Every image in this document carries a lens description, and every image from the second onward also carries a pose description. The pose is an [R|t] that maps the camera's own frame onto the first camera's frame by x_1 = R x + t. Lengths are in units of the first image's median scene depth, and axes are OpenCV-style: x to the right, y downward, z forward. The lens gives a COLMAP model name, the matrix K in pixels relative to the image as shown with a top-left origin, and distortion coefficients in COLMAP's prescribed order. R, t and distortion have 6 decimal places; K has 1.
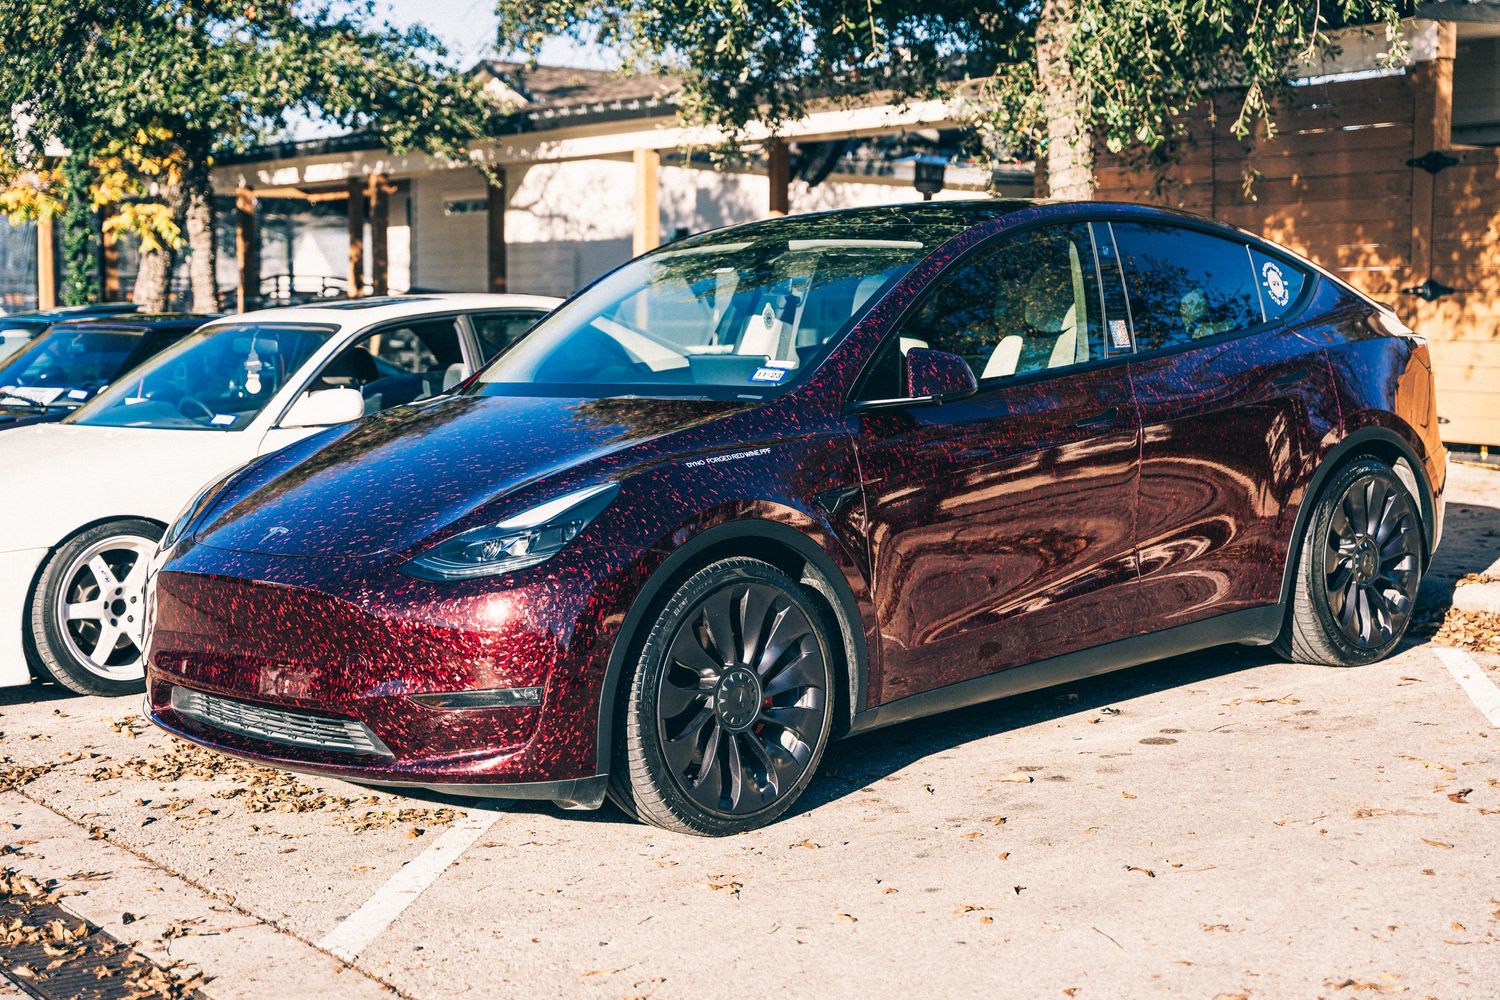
lens RADIAL K [[2357.0, 0, 750.7], [0, 2357.0, 499.5], [0, 0, 1]] dist [0.061912, 0.000000]
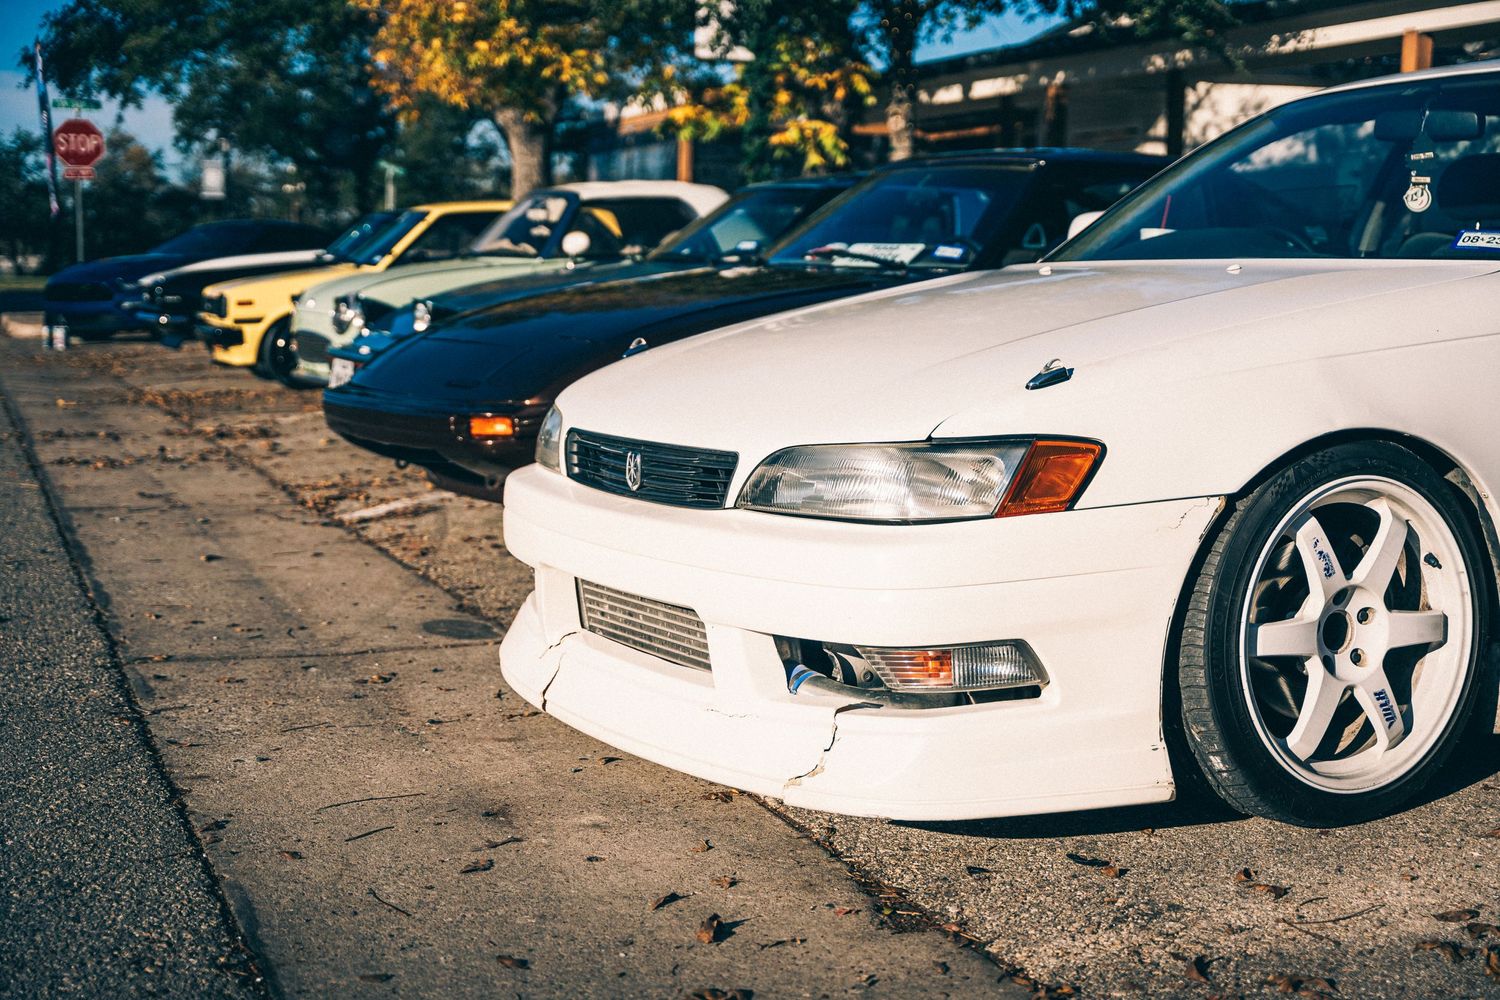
lens RADIAL K [[2012.4, 0, 749.6], [0, 2012.4, 500.3], [0, 0, 1]] dist [-0.021466, 0.000000]
pose [[0.974434, 0.041257, -0.220852, -0.291538], [-0.034526, 0.998817, 0.034252, 0.011117], [0.222004, -0.025751, 0.974706, 0.598594]]
